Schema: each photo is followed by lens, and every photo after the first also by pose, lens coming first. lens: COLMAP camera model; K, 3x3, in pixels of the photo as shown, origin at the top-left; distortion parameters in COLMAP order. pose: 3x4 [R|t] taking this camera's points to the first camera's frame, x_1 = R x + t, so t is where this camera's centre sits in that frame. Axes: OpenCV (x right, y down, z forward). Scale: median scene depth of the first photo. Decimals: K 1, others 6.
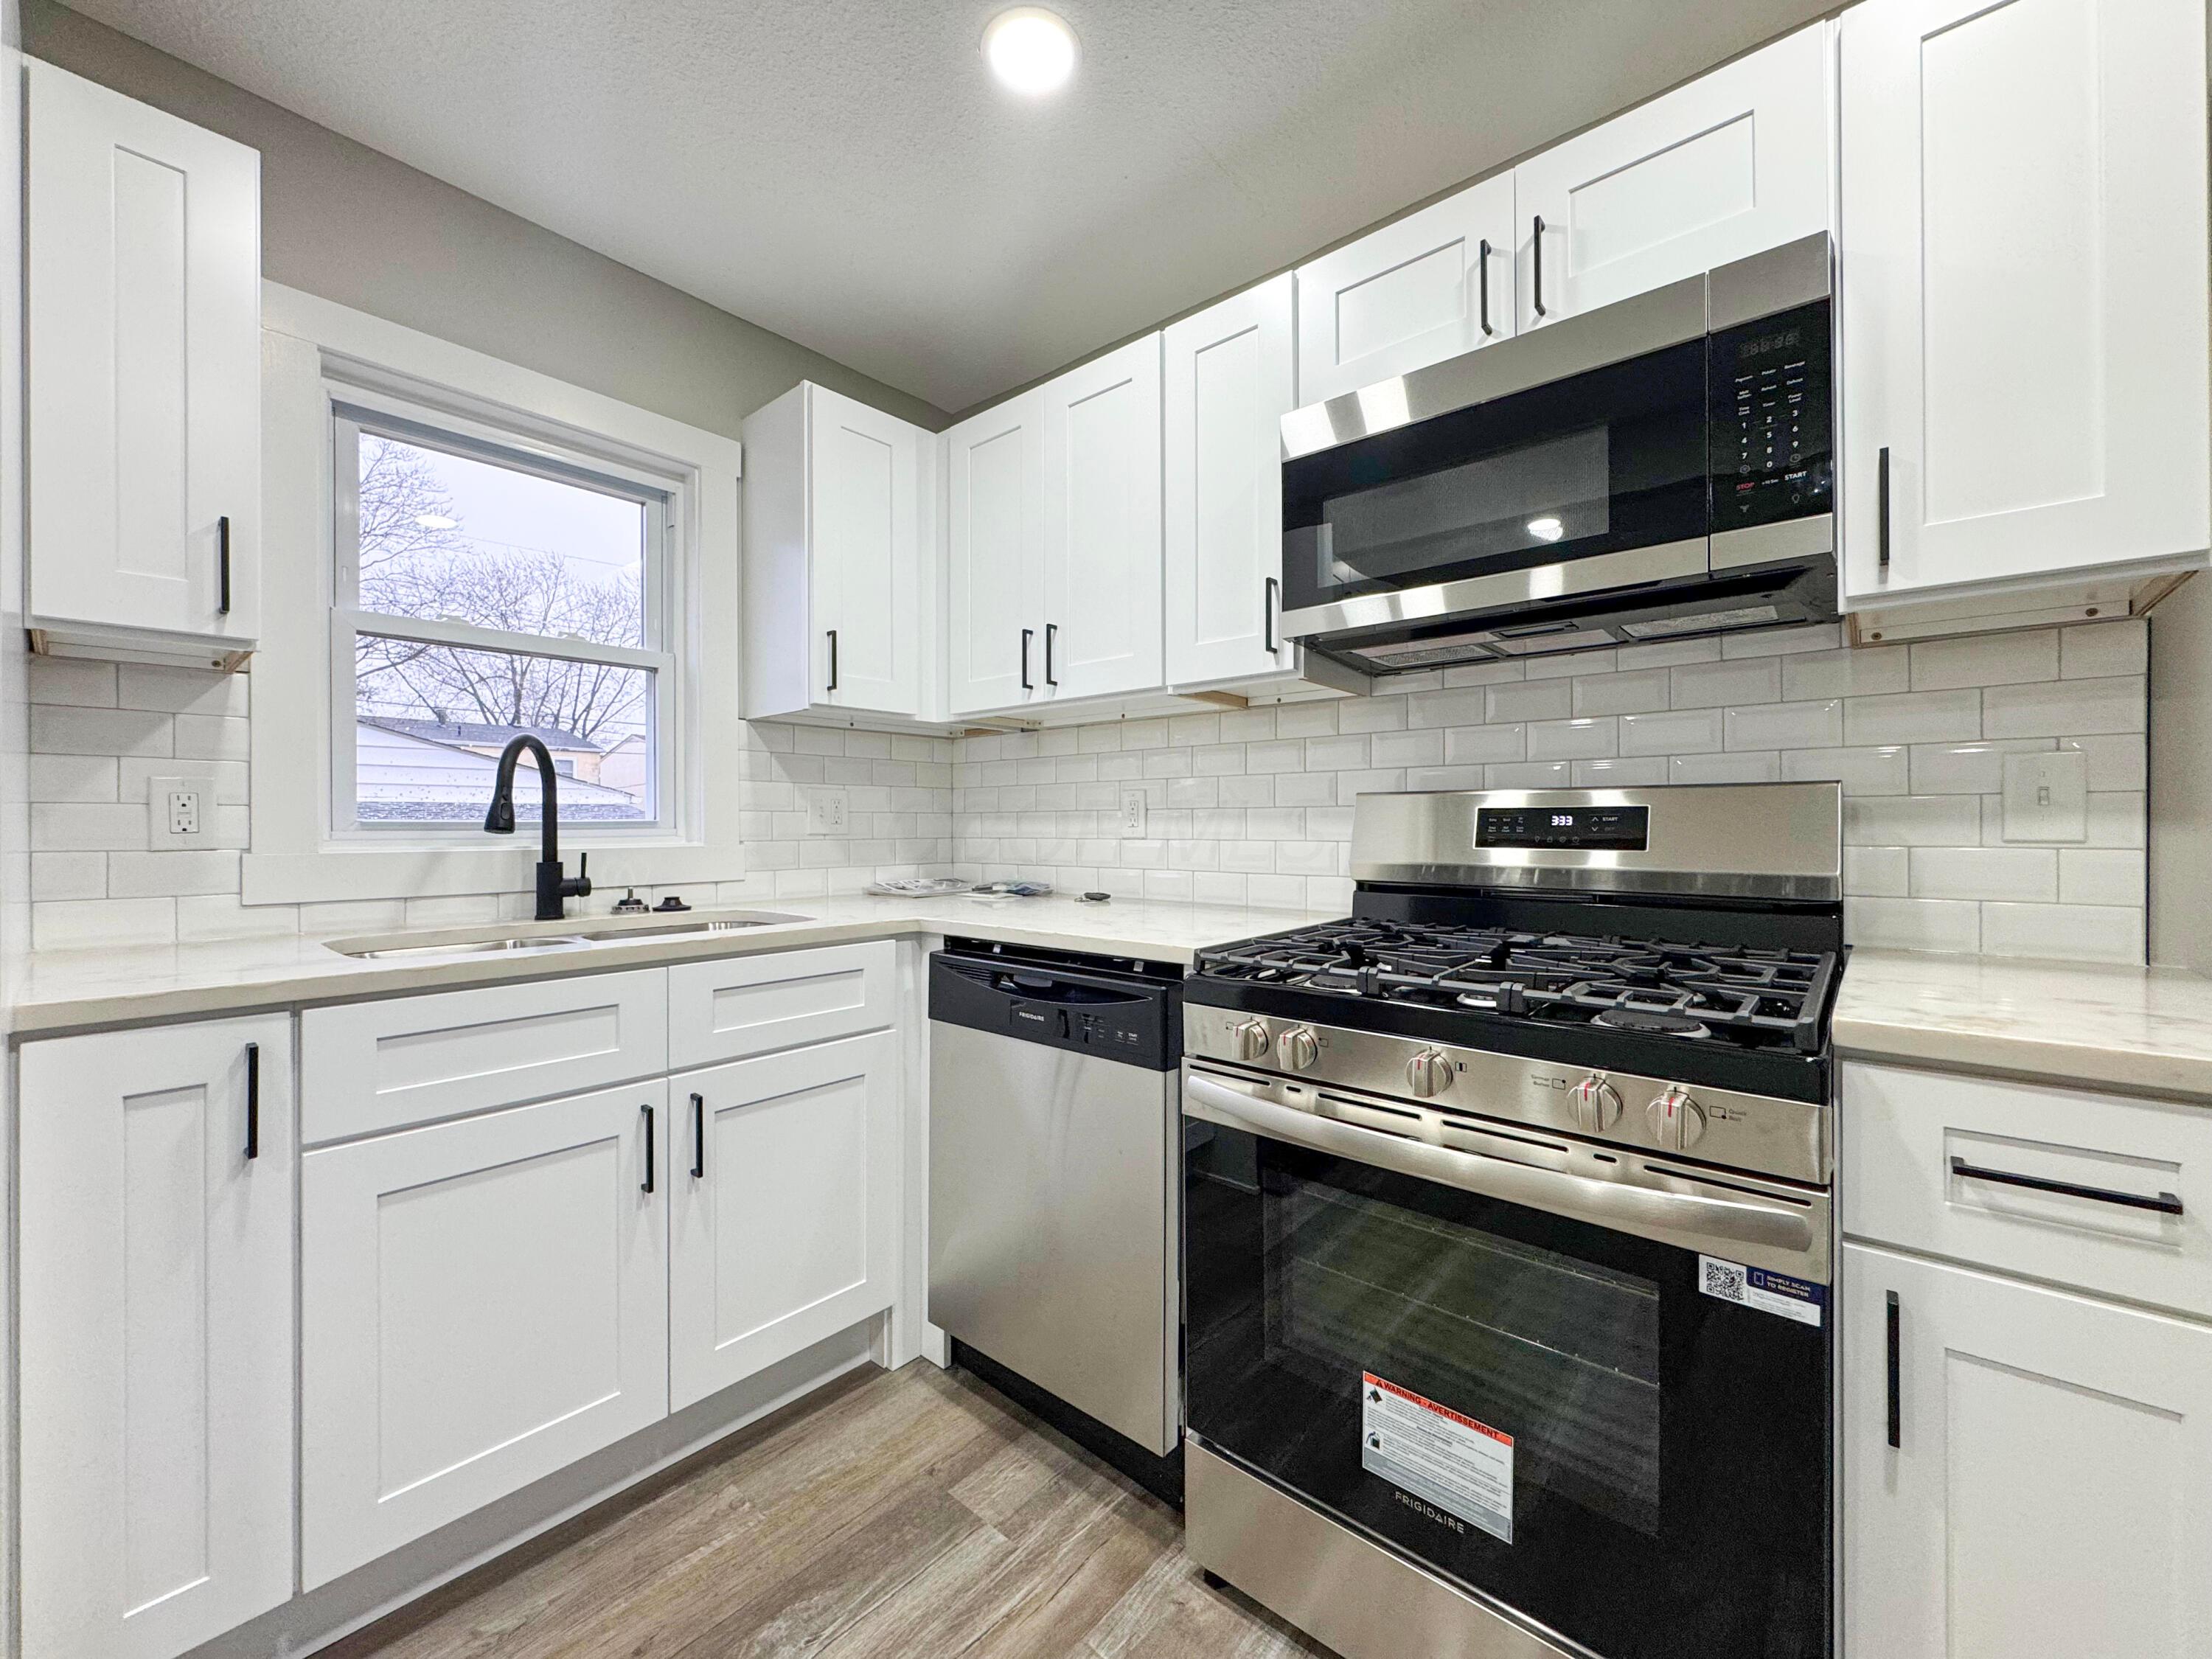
lens RADIAL K [[883.4, 0, 1112.1], [0, 883.4, 823.7], [0, 0, 1]] dist [-0.002155, 0.000271]
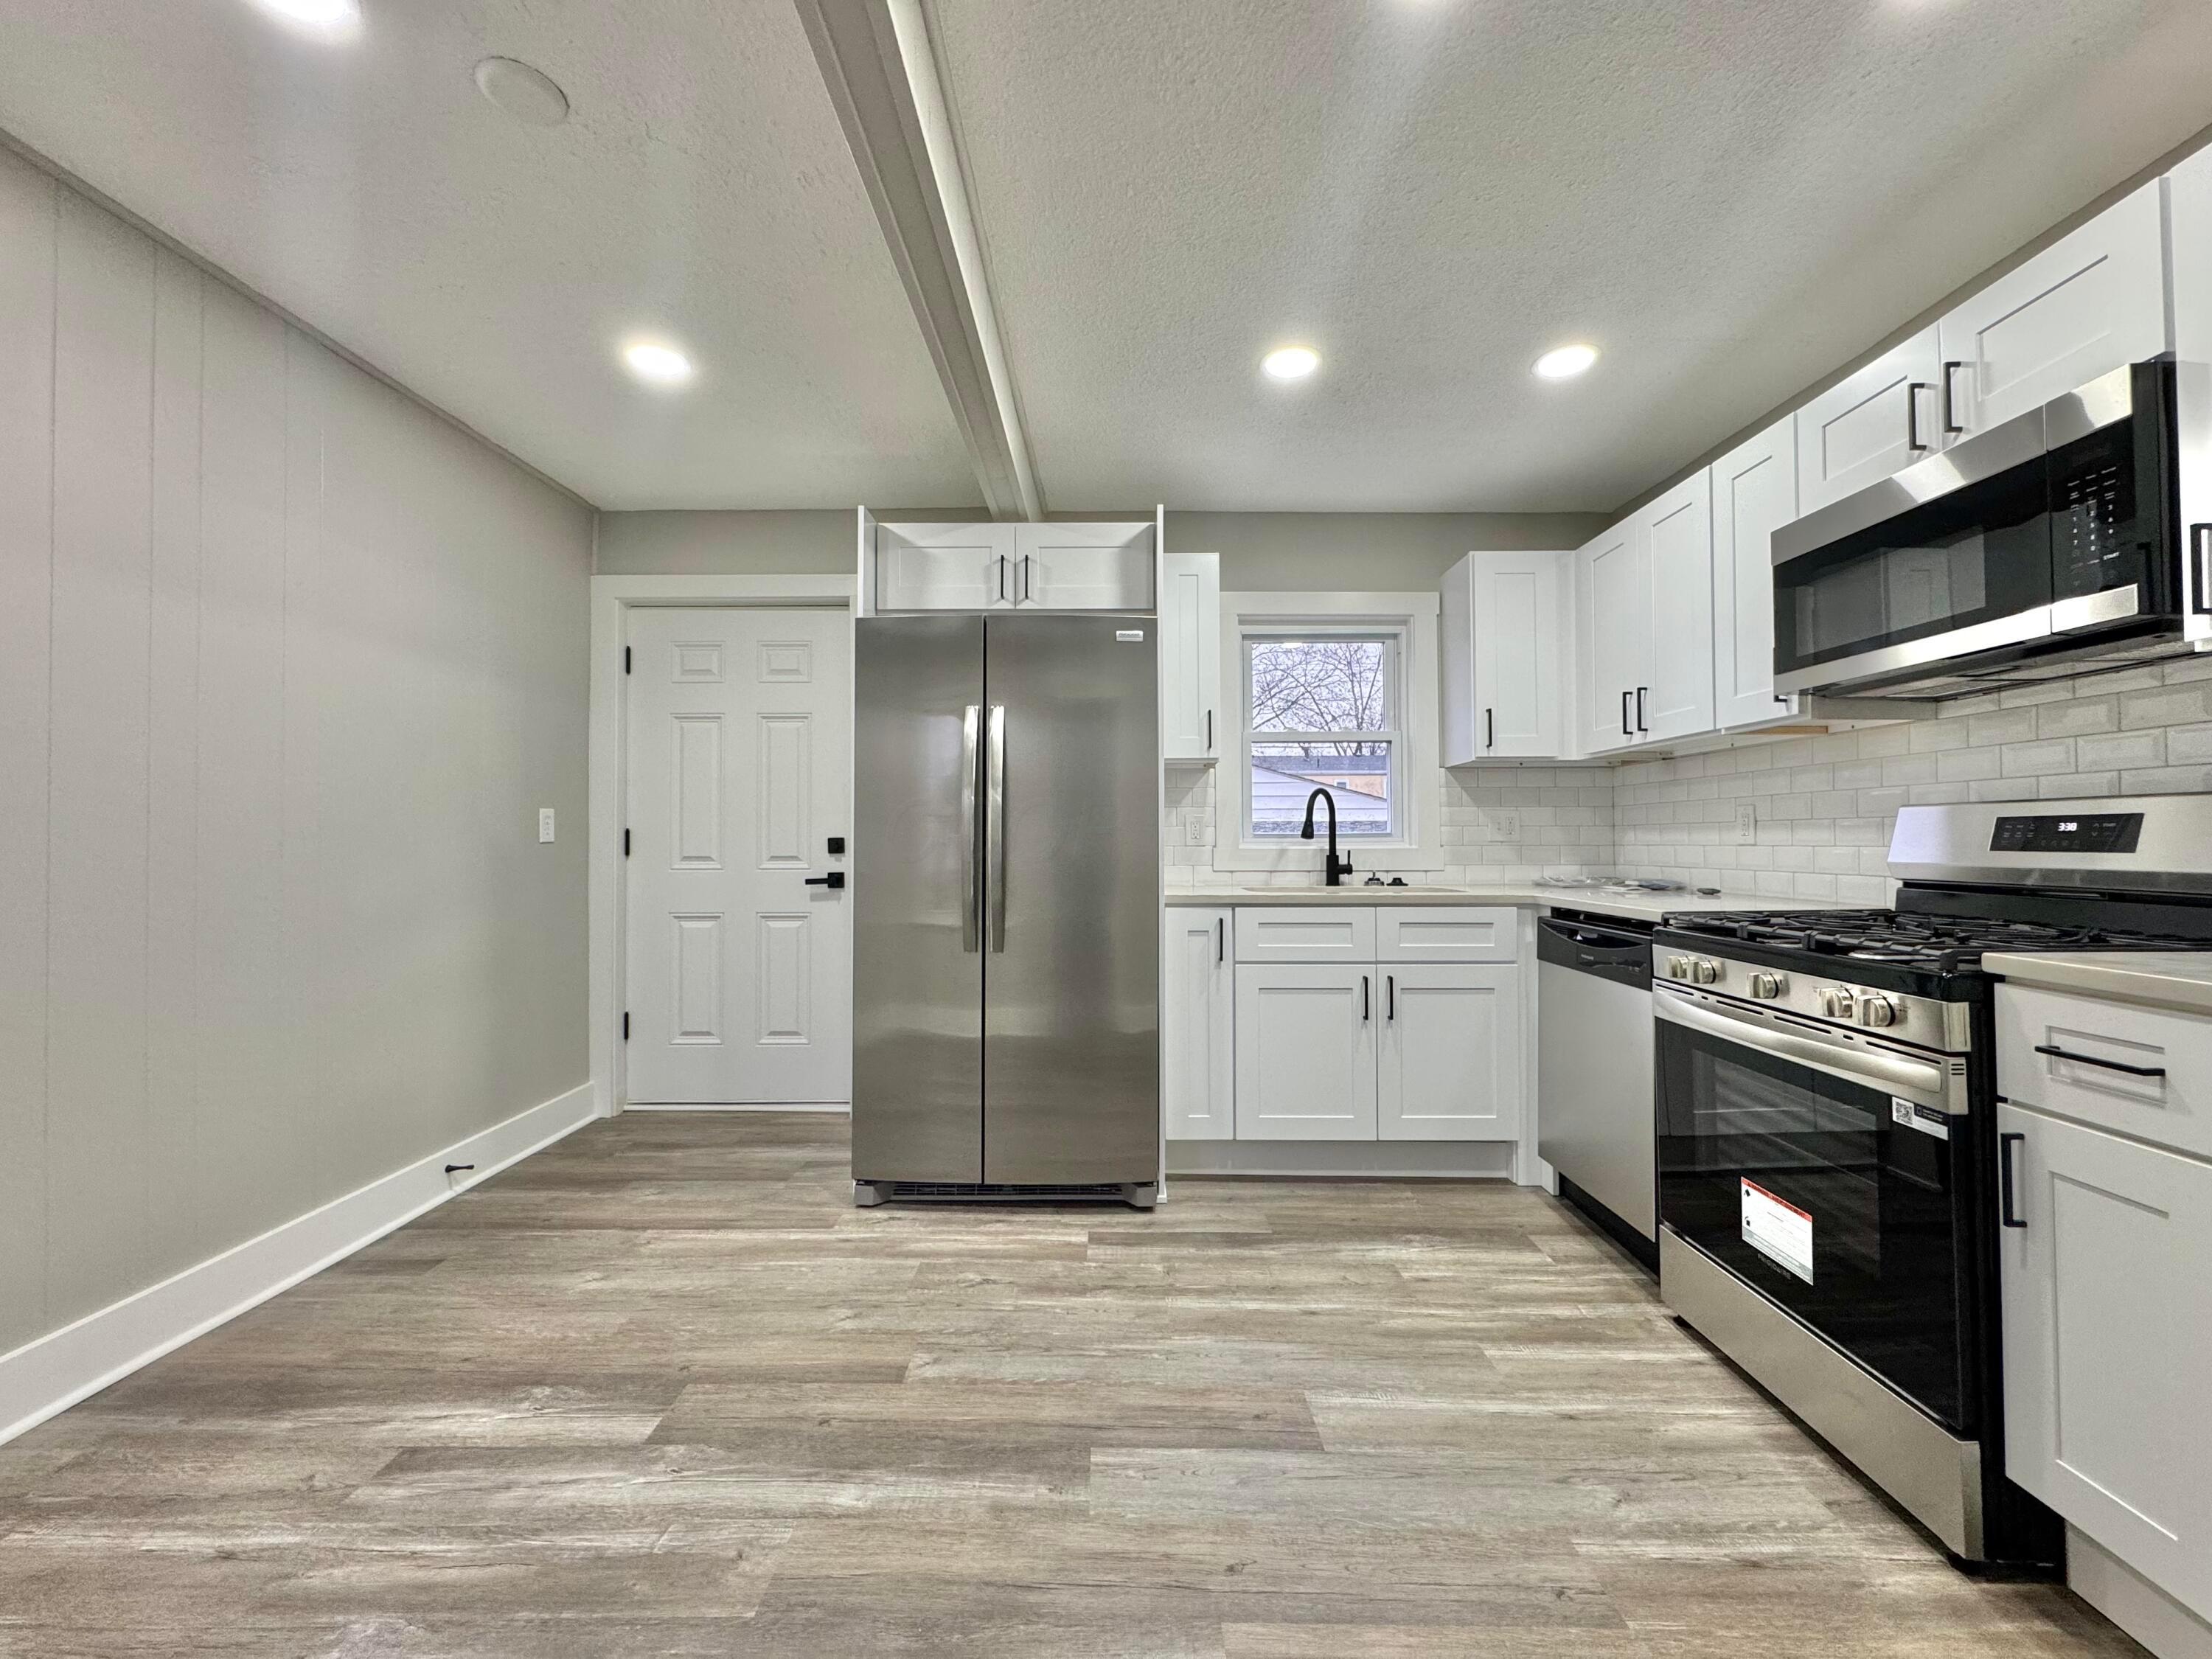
lens RADIAL K [[883.4, 0, 1112.1], [0, 883.4, 823.7], [0, 0, 1]] dist [-0.002155, 0.000271]
pose [[0.645749, -0.013651, -0.763428, 0.517126], [0.001625, 0.999862, -0.016504, 0.008199], [0.763548, 0.009417, 0.645682, -0.593636]]
